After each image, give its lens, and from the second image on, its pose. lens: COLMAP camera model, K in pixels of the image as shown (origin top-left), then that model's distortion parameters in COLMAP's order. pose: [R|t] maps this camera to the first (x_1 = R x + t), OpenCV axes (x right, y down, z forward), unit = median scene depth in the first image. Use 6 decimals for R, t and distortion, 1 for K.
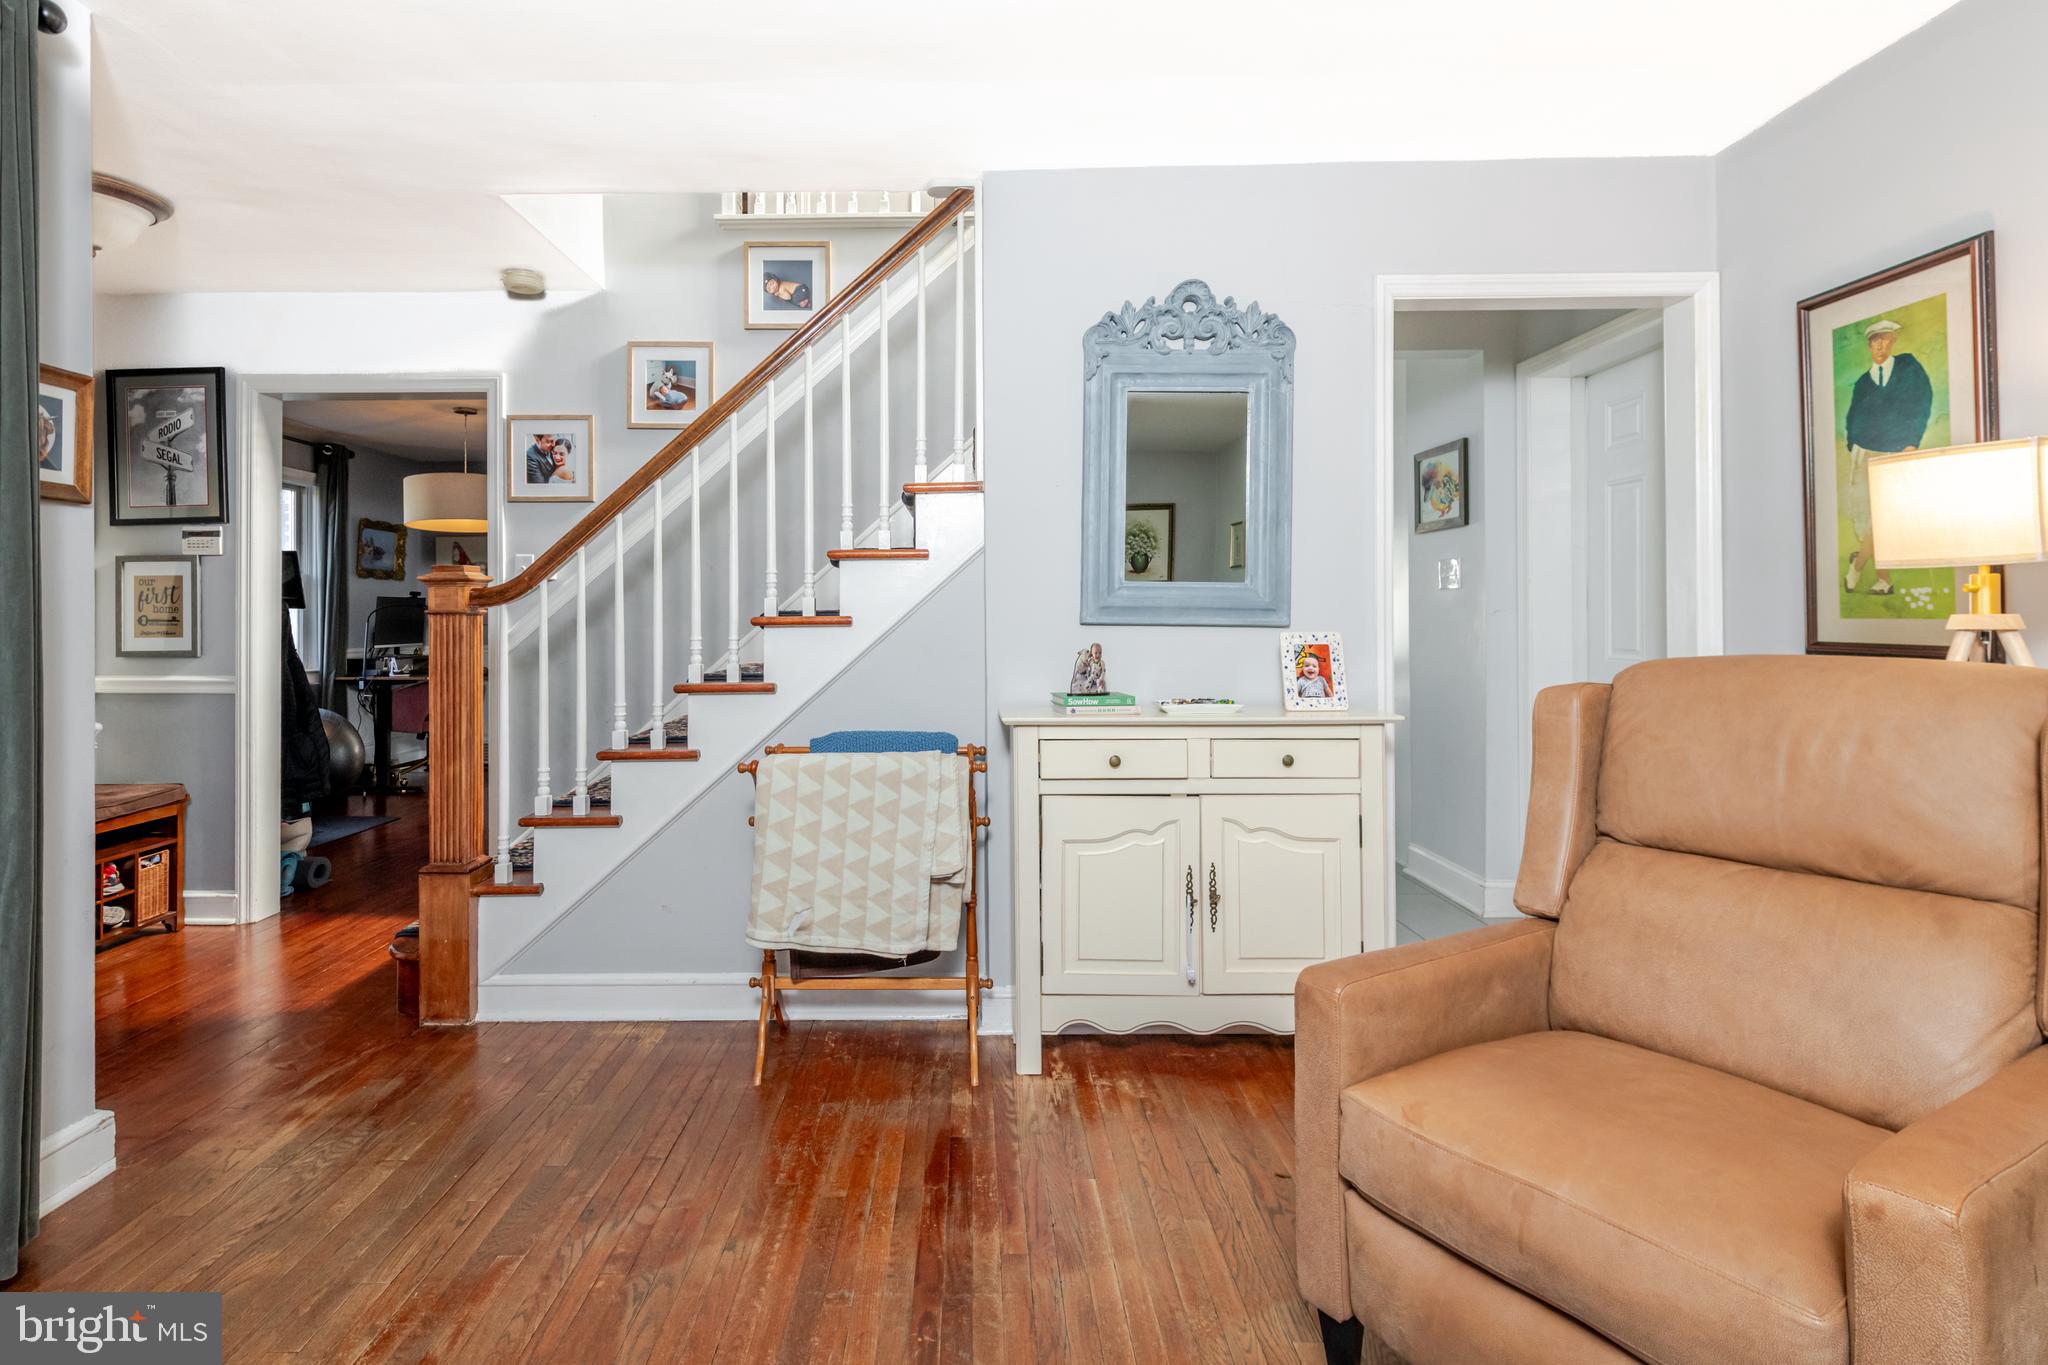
lens RADIAL K [[947.4, 0, 965.2], [0, 947.4, 609.4], [0, 0, 1]] dist [0.009234, -0.000225]
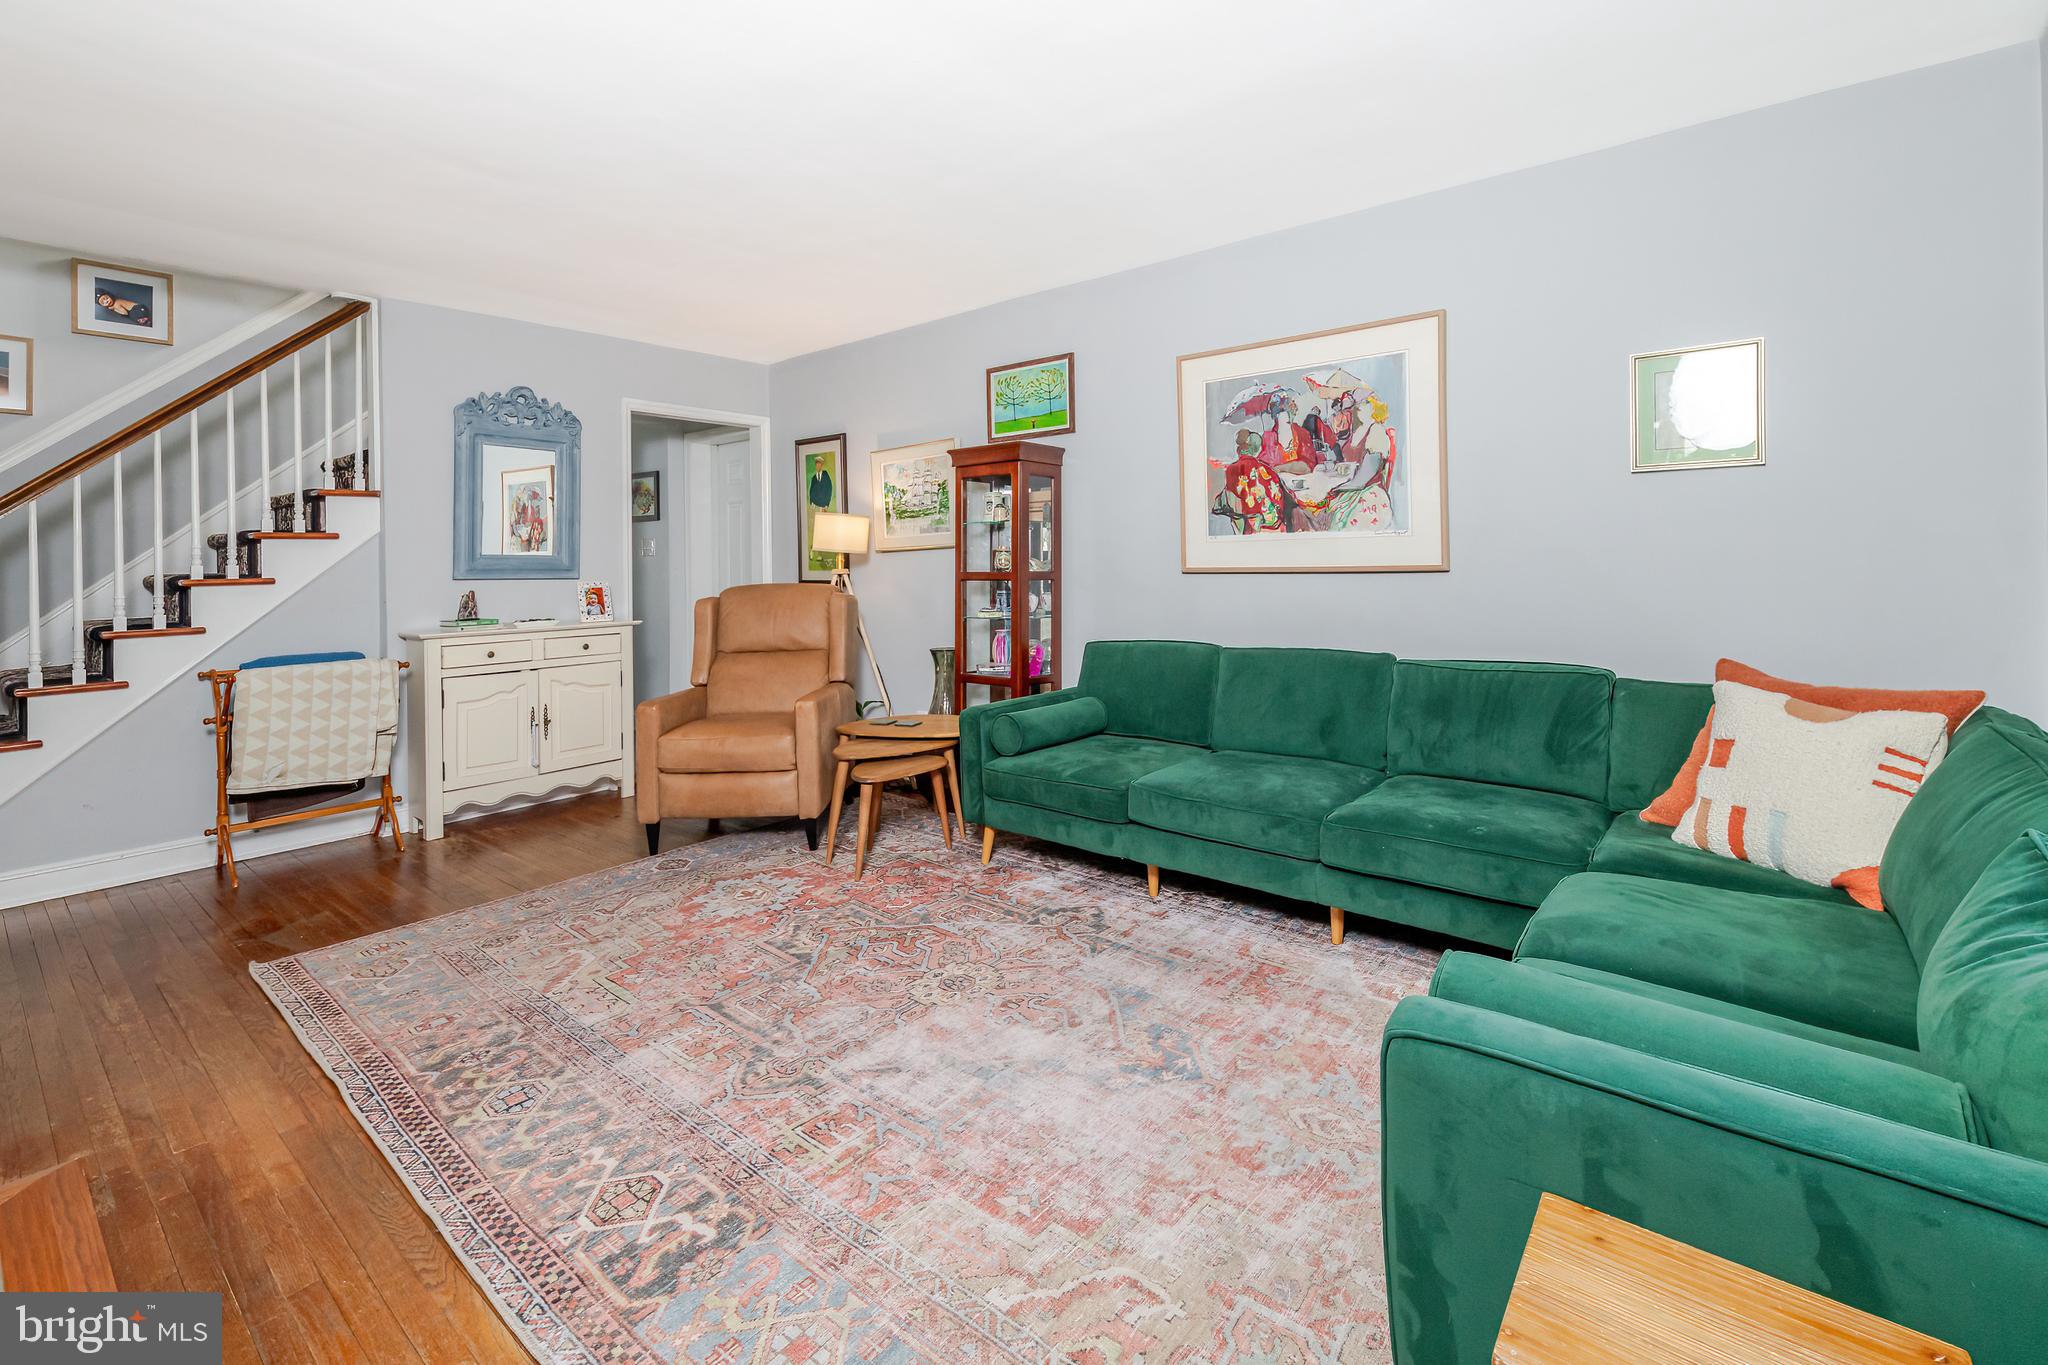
lens RADIAL K [[844.5, 0, 1020.6], [0, 844.5, 560.6], [0, 0, 1]] dist [0.001436, 0.000122]
pose [[0.606158, -0.003853, 0.795335, -0.488729], [0.007936, 0.999968, -0.001204, -0.009237], [-0.795305, 0.007041, 0.606169, -0.752731]]
